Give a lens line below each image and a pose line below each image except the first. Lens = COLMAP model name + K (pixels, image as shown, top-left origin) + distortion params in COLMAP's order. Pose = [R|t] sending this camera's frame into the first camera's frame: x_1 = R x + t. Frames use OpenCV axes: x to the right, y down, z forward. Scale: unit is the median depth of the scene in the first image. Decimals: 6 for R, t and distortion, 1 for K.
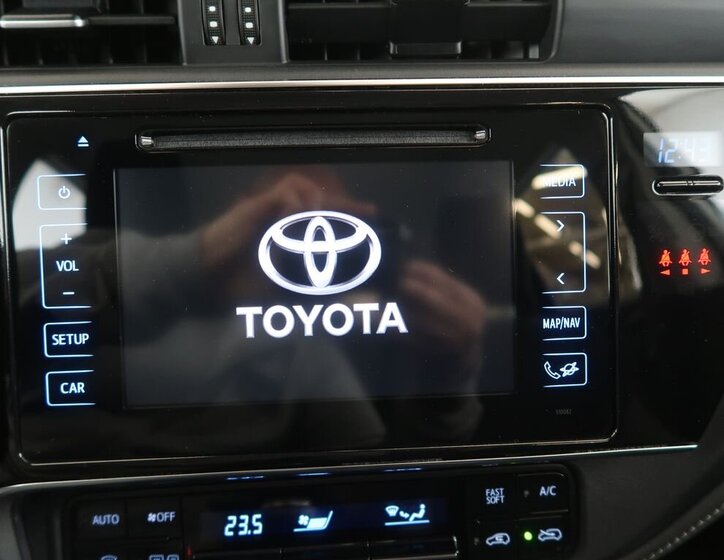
lens RADIAL K [[618.3, 0, 371.2], [0, 618.3, 277.3], [0, 0, 1]] dist [-0.003468, 0.009175]
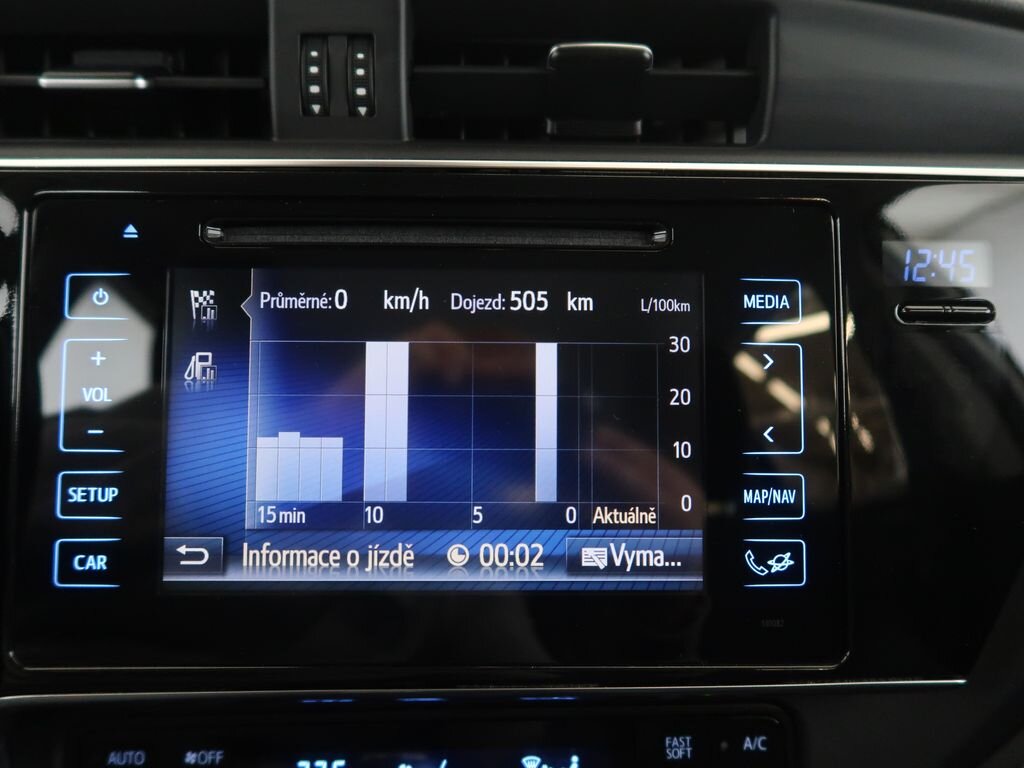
lens RADIAL K [[847.6, 0, 522.7], [0, 847.6, 374.0], [0, 0, 1]] dist [-0.004916, 0.011155]
pose [[0.999152, 0.029095, -0.029116, 0.045533], [-0.031860, 0.994526, -0.099511, 0.039447], [0.026062, 0.100355, 0.994610, -0.000633]]
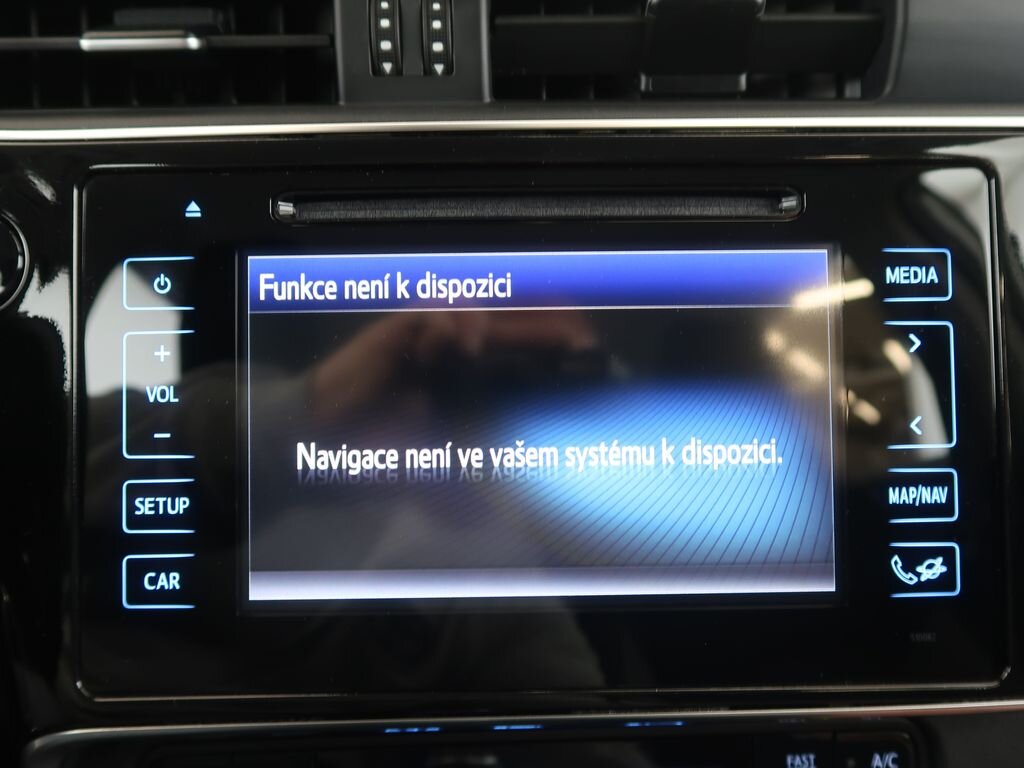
lens RADIAL K [[847.6, 0, 522.1], [0, 847.6, 376.3], [0, 0, 1]] dist [-0.004916, 0.011155]
pose [[0.999026, 0.012586, -0.042291, -0.064291], [-0.015334, 0.997748, -0.065295, 0.014938], [0.041374, 0.065880, 0.996969, 0.103597]]
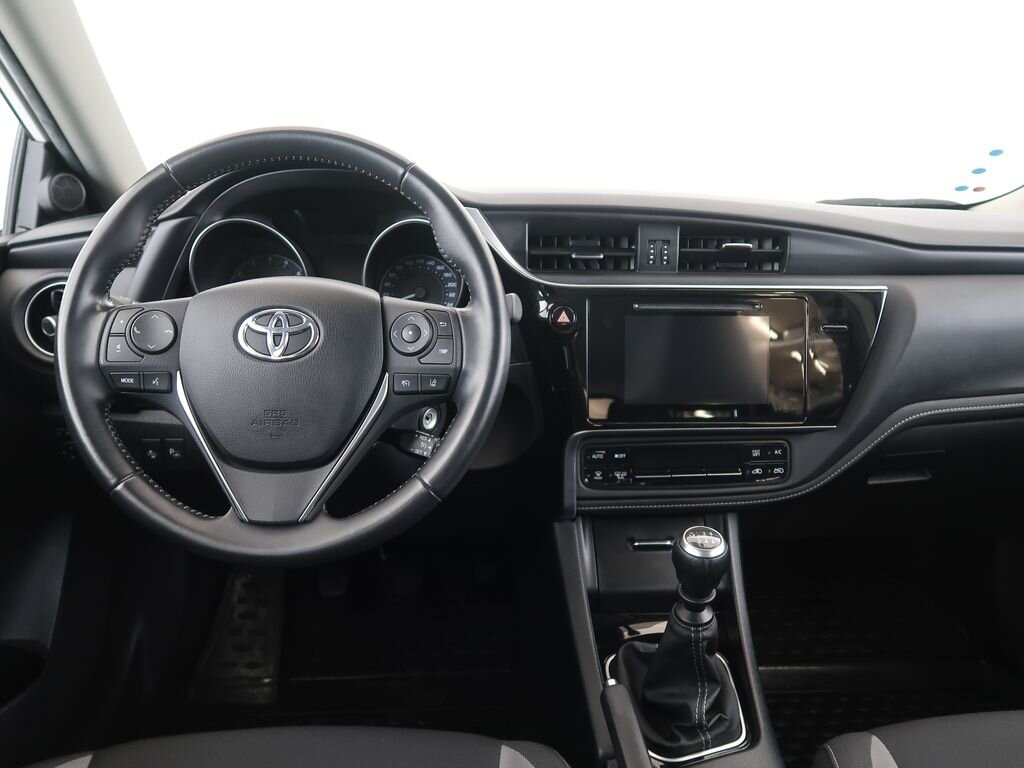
lens RADIAL K [[847.6, 0, 531.7], [0, 847.6, 375.9], [0, 0, 1]] dist [-0.004916, 0.011155]
pose [[0.999337, 0.026797, 0.024659, -0.865351], [-0.026536, 0.999589, -0.010859, 0.132136], [-0.024940, 0.010197, 0.999637, -2.582563]]
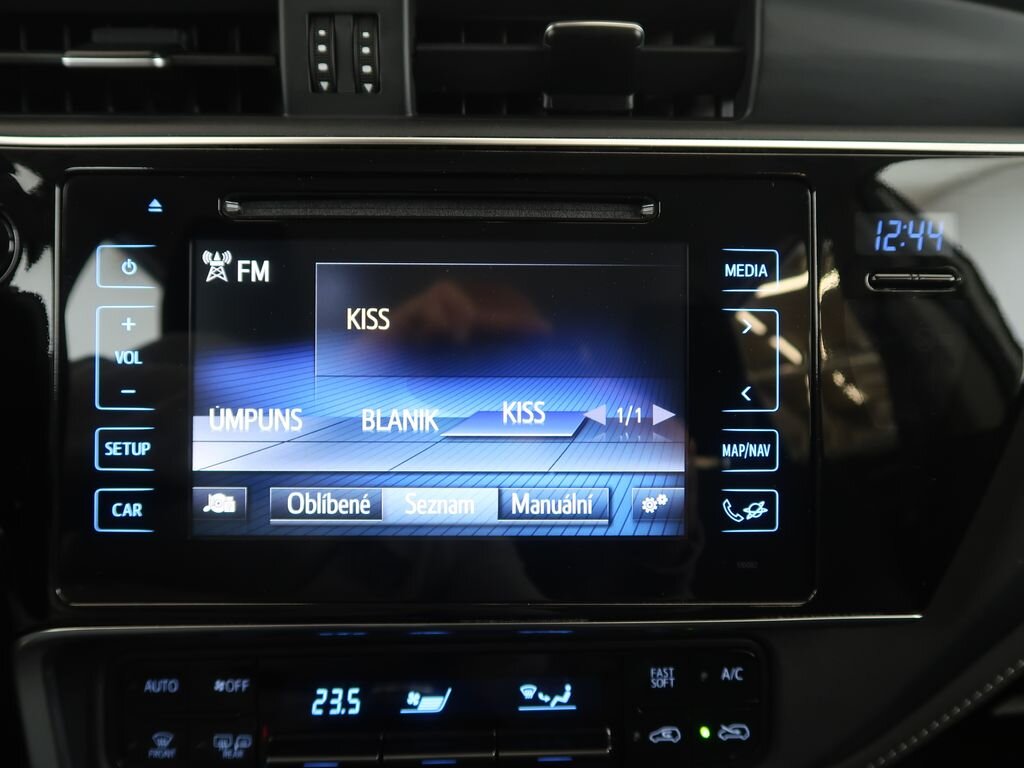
lens RADIAL K [[847.6, 0, 521.5], [0, 847.6, 376.3], [0, 0, 1]] dist [-0.004916, 0.011155]
pose [[0.999047, 0.030168, -0.031535, 0.054177], [-0.031503, 0.998591, -0.042711, 0.035040], [0.030202, 0.043664, 0.998590, -0.084093]]
